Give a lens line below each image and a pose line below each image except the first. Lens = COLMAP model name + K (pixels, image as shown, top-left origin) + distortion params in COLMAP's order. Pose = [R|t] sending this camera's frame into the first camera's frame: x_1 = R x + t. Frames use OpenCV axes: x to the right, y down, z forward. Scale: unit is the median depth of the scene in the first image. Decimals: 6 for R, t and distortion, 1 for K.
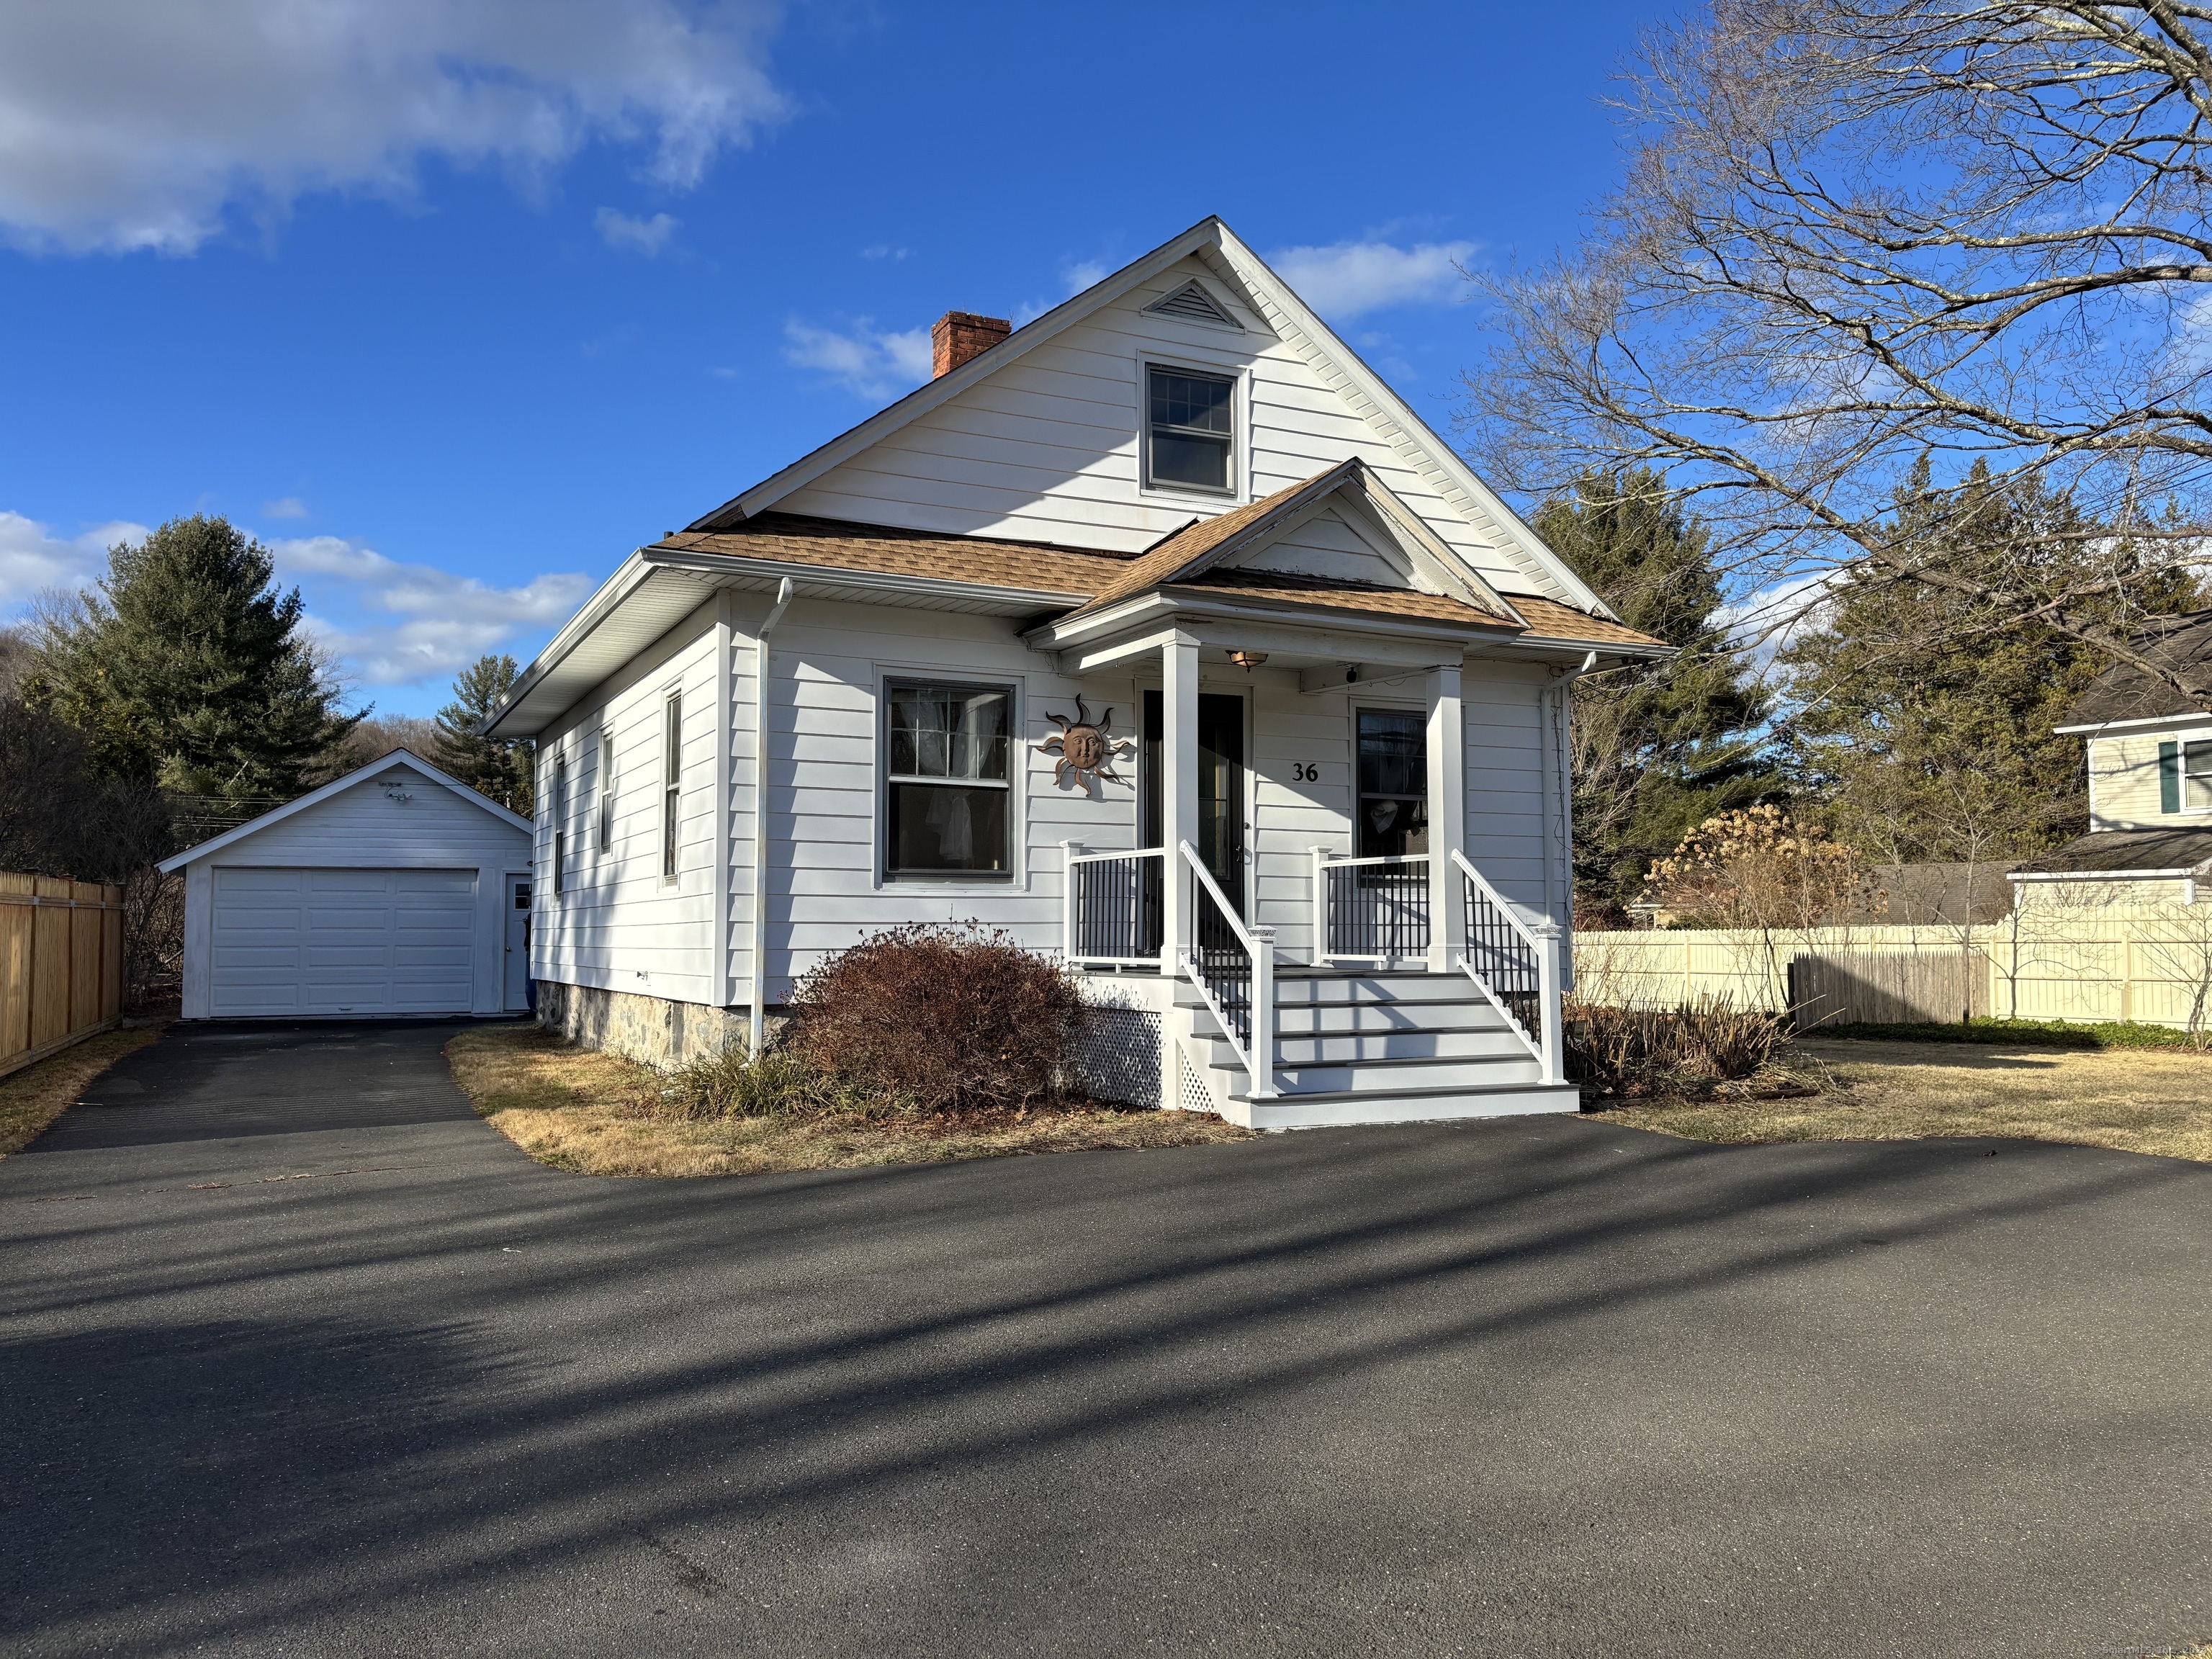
lens RADIAL K [[1670.3, 0, 1090.6], [0, 1670.3, 827.3], [0, 0, 1]] dist [0.043749, -0.040224]
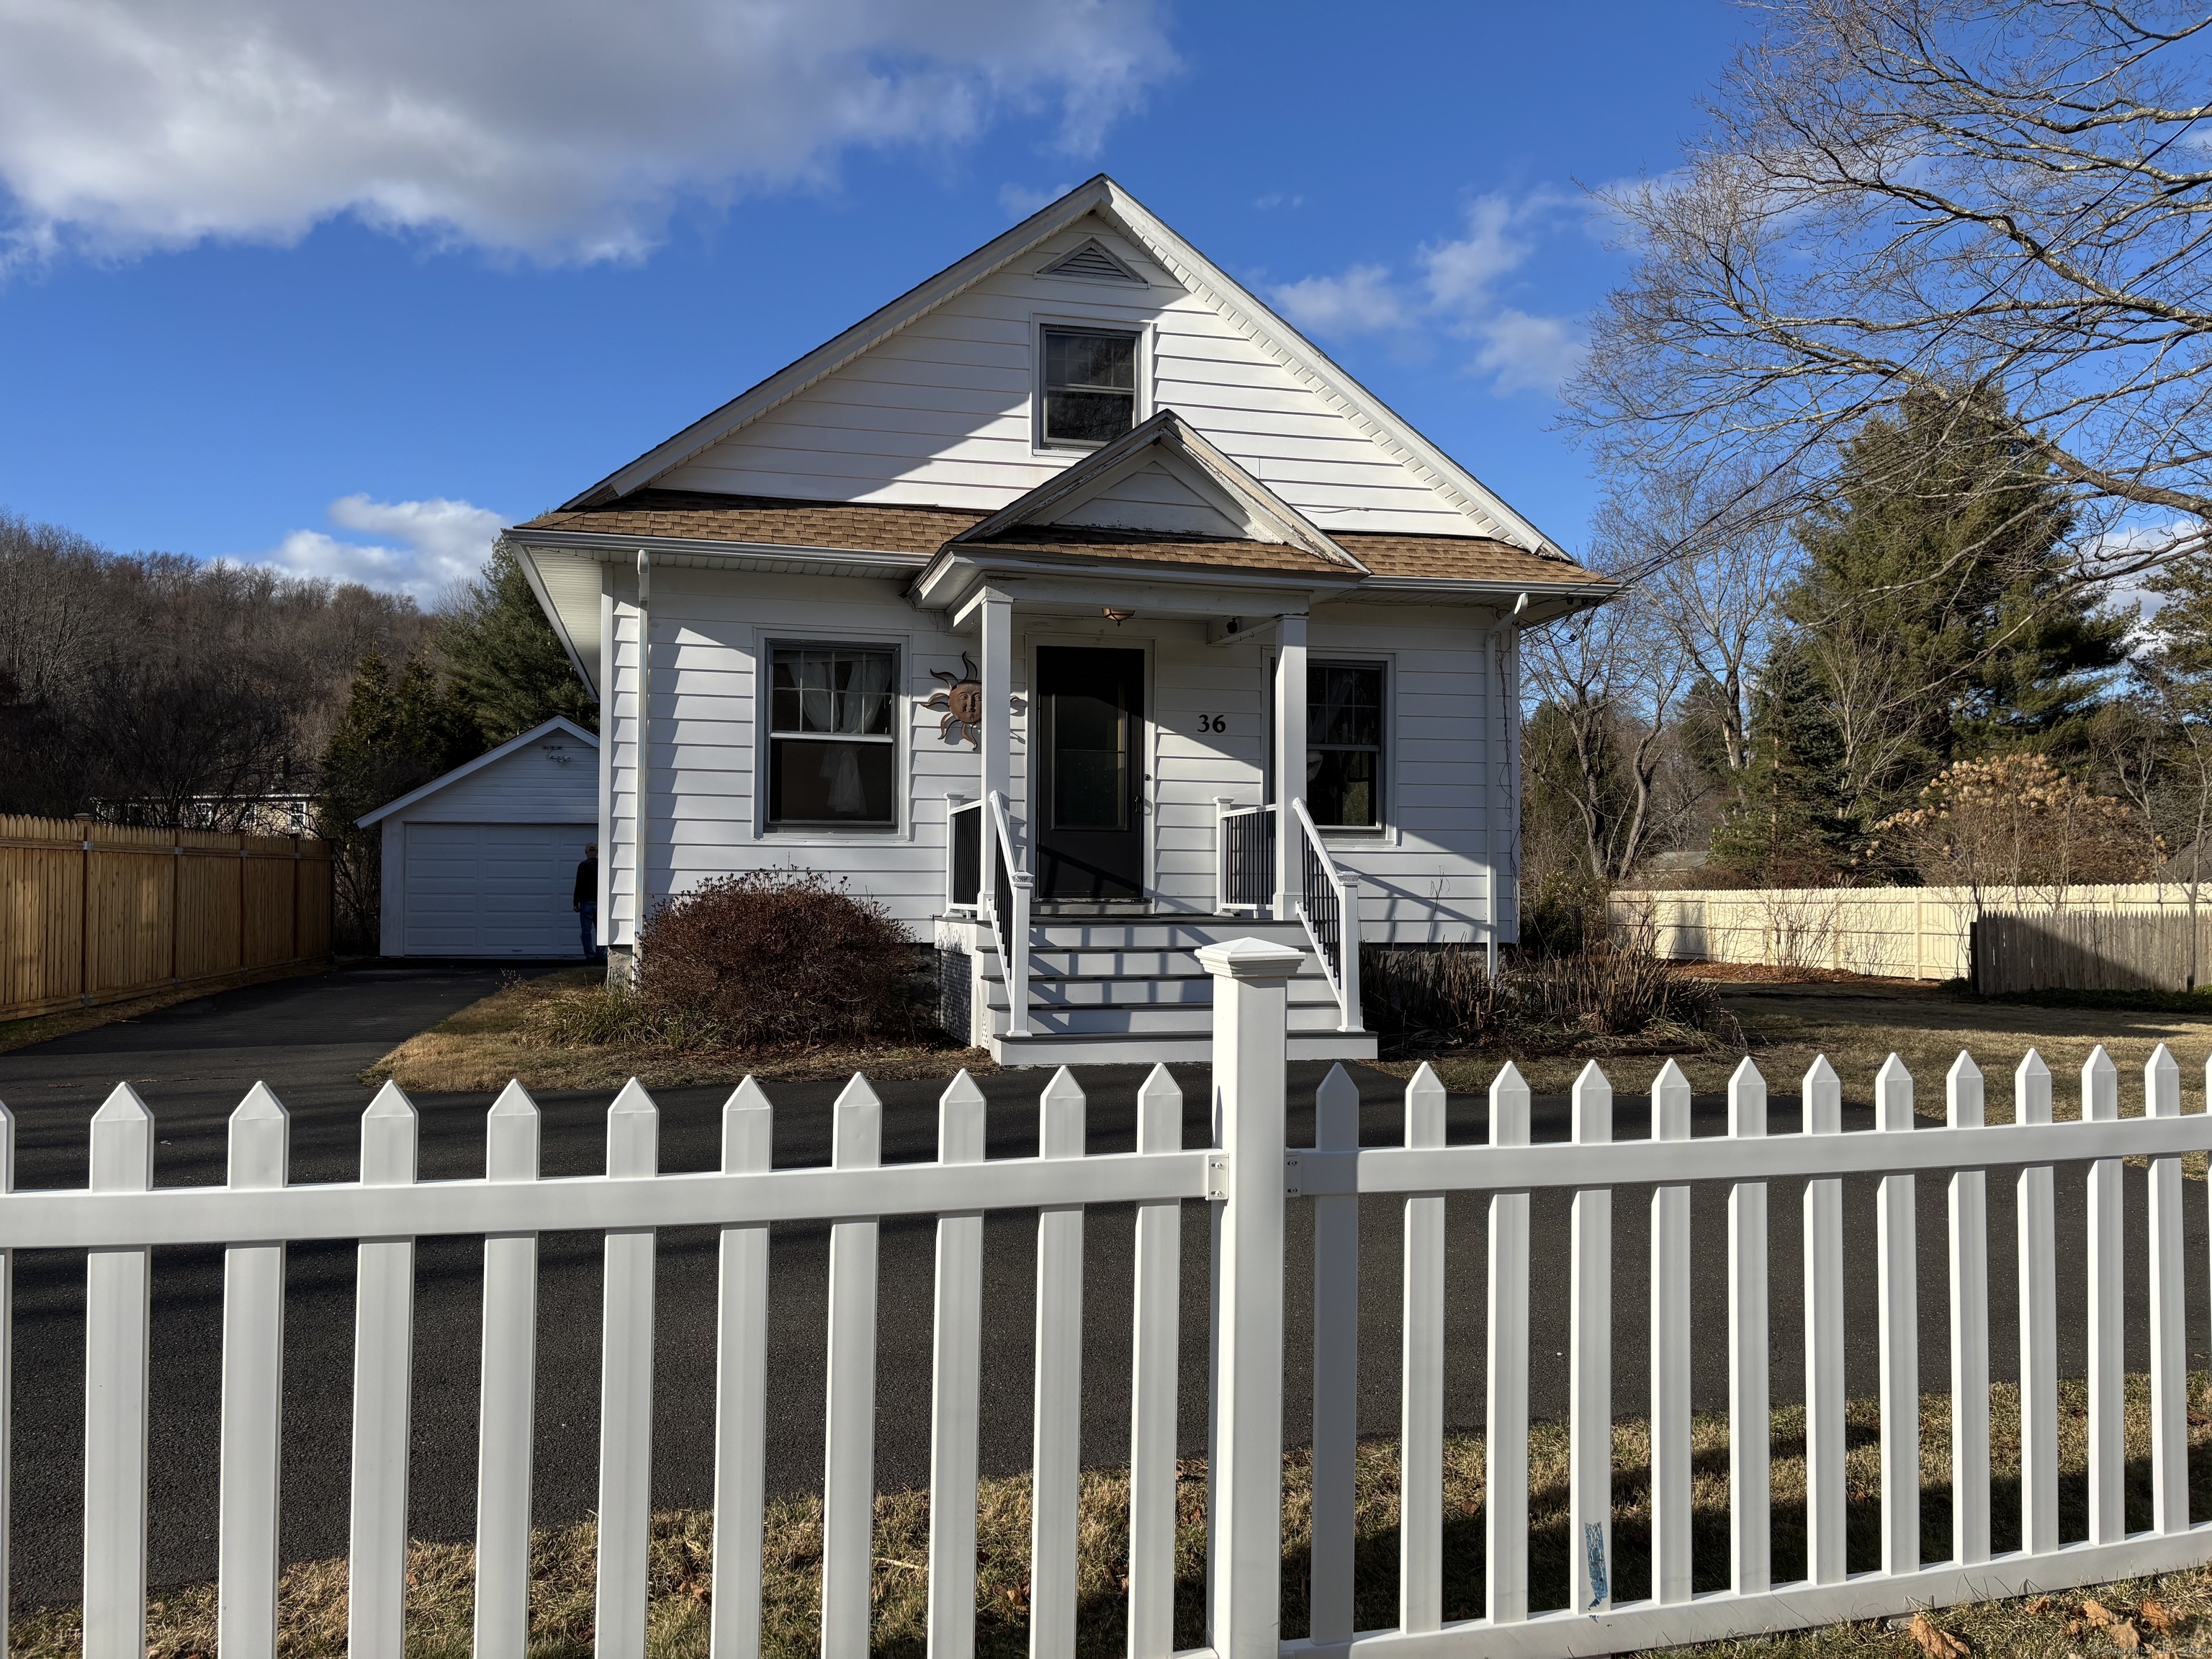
lens RADIAL K [[1670.3, 0, 1113.5], [0, 1670.3, 839.4], [0, 0, 1]] dist [0.043749, -0.040224]
pose [[0.977571, -0.001460, -0.210601, 0.294663], [0.008216, 0.999479, 0.031205, 0.005402], [0.210446, -0.032235, 0.977074, -0.000561]]
